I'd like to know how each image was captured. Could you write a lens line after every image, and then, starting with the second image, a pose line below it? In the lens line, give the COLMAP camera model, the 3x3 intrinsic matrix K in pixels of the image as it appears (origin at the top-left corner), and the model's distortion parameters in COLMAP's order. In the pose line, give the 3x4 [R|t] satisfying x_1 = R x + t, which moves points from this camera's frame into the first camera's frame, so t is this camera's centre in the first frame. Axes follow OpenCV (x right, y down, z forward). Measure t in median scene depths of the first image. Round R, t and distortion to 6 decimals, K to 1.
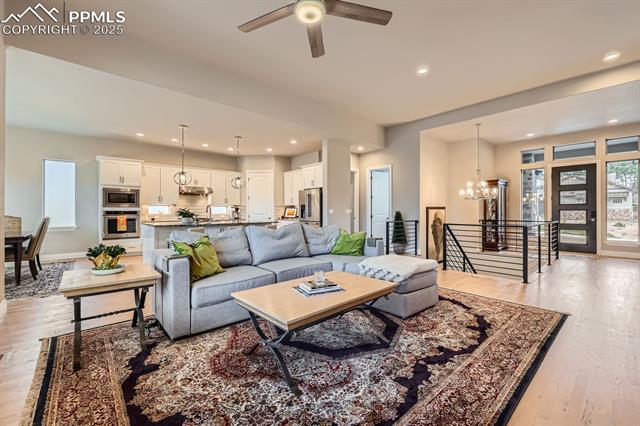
lens RADIAL K [[268.7, 0, 319.5], [0, 268.7, 212.5], [0, 0, 1]] dist [0.002187, -0.000172]
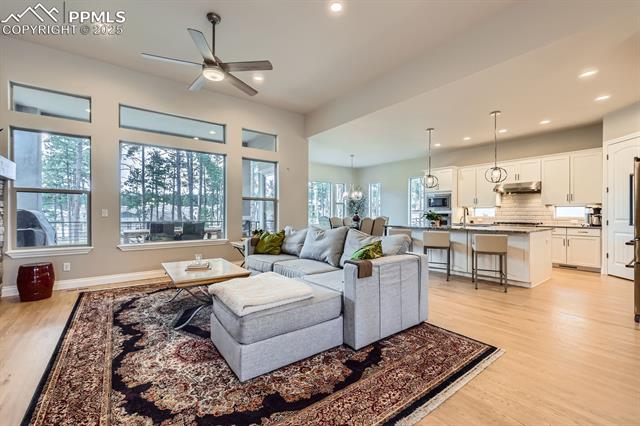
lens RADIAL K [[268.7, 0, 319.5], [0, 268.7, 212.5], [0, 0, 1]] dist [0.002187, -0.000172]
pose [[-0.086016, -0.003368, -0.996288, 0.426147], [-0.005265, 0.999982, -0.002926, -0.003410], [0.996280, 0.004993, -0.086032, 0.531082]]
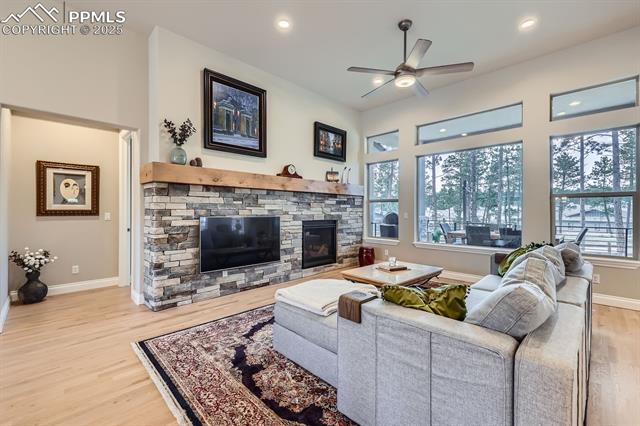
lens RADIAL K [[271.9, 0, 320.4], [0, 271.9, 209.9], [0, 0, 1]] dist [-0.000859, -0.000166]
pose [[-0.998067, -0.001758, -0.062122, 0.158382], [-0.001833, 0.999998, 0.001153, -0.018572], [0.062120, 0.001264, -0.998068, 0.767288]]
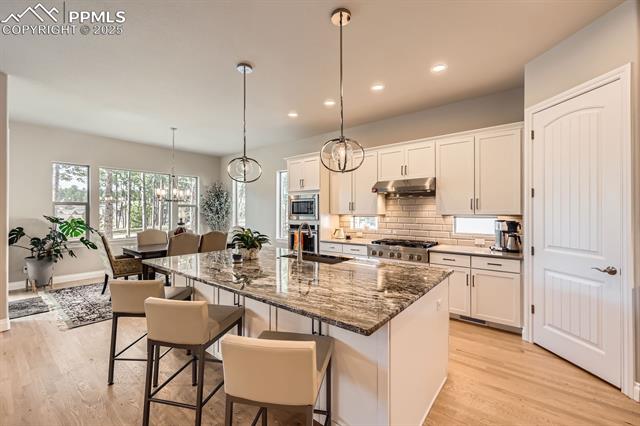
lens RADIAL K [[268.7, 0, 319.5], [0, 268.7, 212.5], [0, 0, 1]] dist [0.002187, -0.000172]
pose [[0.165988, 0.000199, -0.986128, 0.013409], [-0.004196, 0.999991, -0.000505, -0.036408], [0.986119, 0.004221, 0.165987, 0.834098]]
